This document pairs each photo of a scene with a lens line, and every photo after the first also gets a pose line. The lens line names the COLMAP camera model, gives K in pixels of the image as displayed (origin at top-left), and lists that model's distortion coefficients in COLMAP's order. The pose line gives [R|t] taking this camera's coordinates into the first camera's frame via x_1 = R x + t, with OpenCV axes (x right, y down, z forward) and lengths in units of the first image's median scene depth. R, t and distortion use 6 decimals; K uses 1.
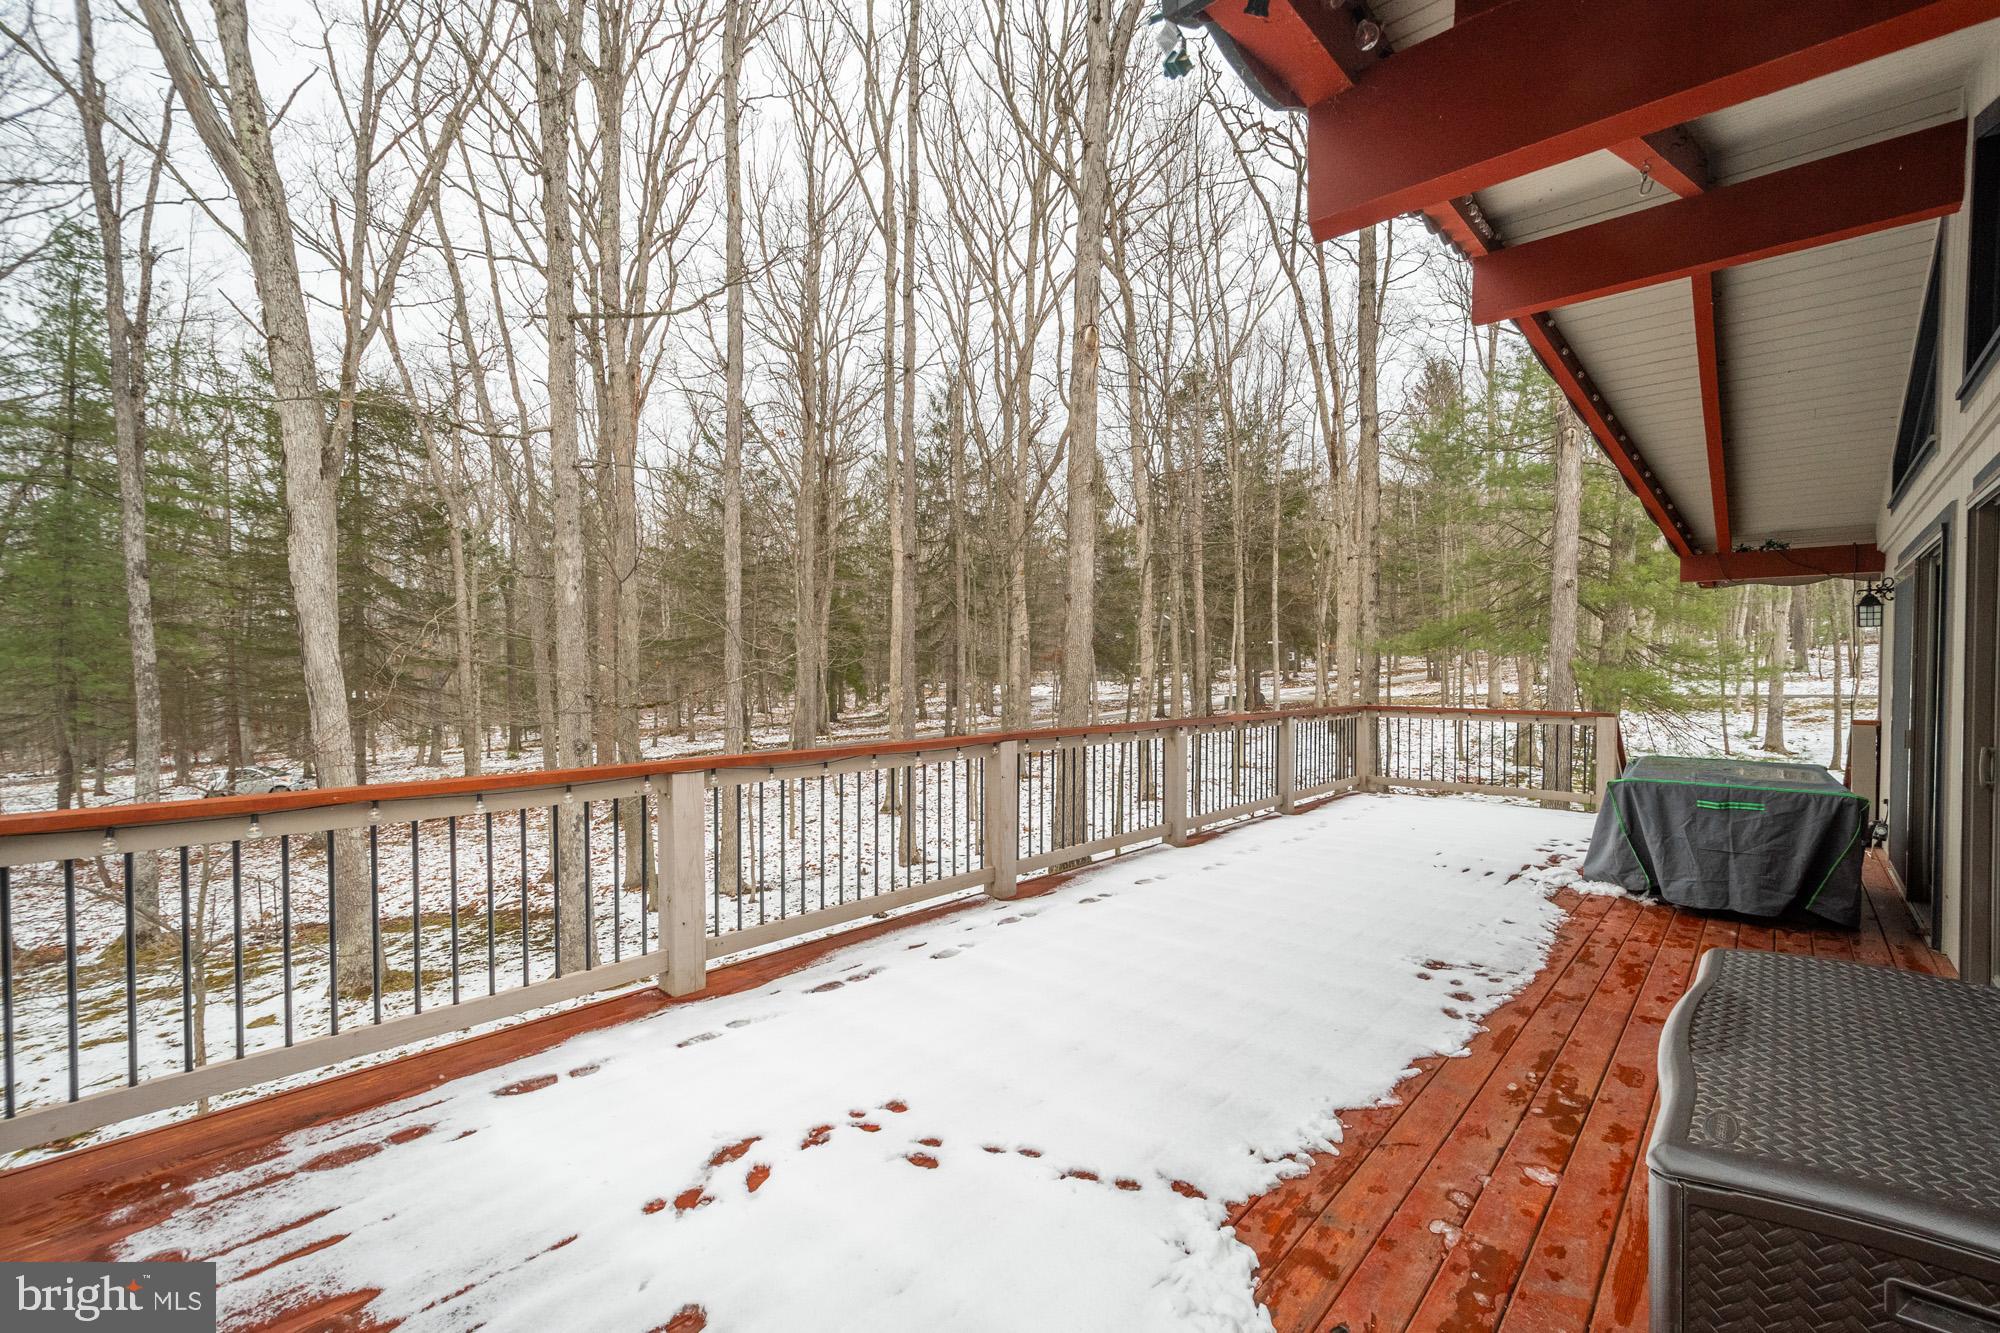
lens RADIAL K [[873.8, 0, 1012.2], [0, 873.8, 686.5], [0, 0, 1]] dist [0.002301, 0.000097]
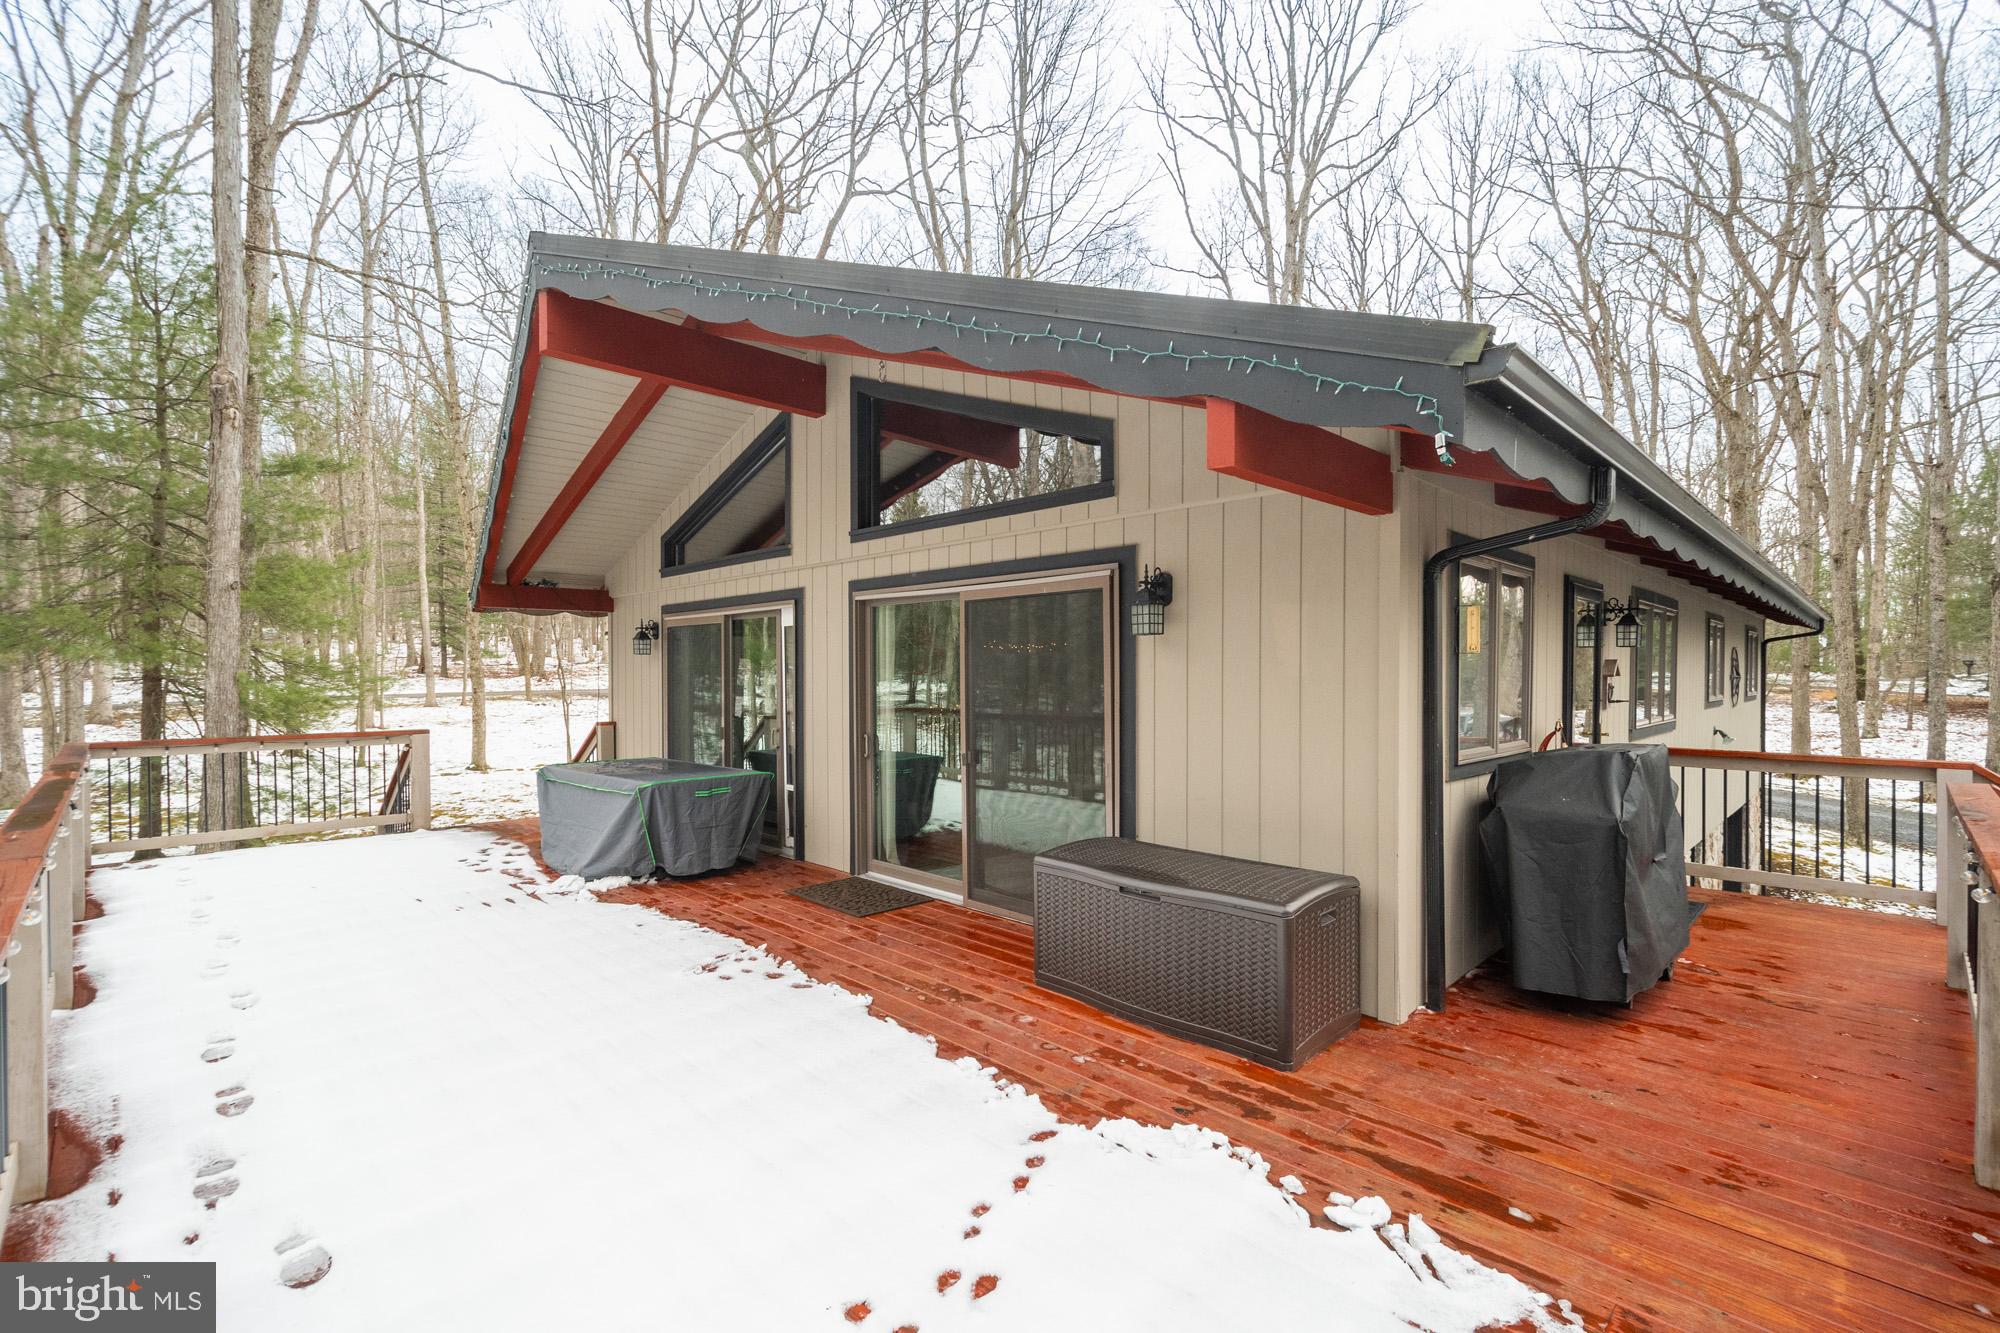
lens RADIAL K [[873.8, 0, 1012.2], [0, 873.8, 686.5], [0, 0, 1]] dist [0.002301, 0.000097]
pose [[0.059869, -0.018375, 0.998037, -0.619258], [0.022587, 0.999600, 0.017048, -0.048456], [-0.997951, 0.021522, 0.060260, 0.578884]]
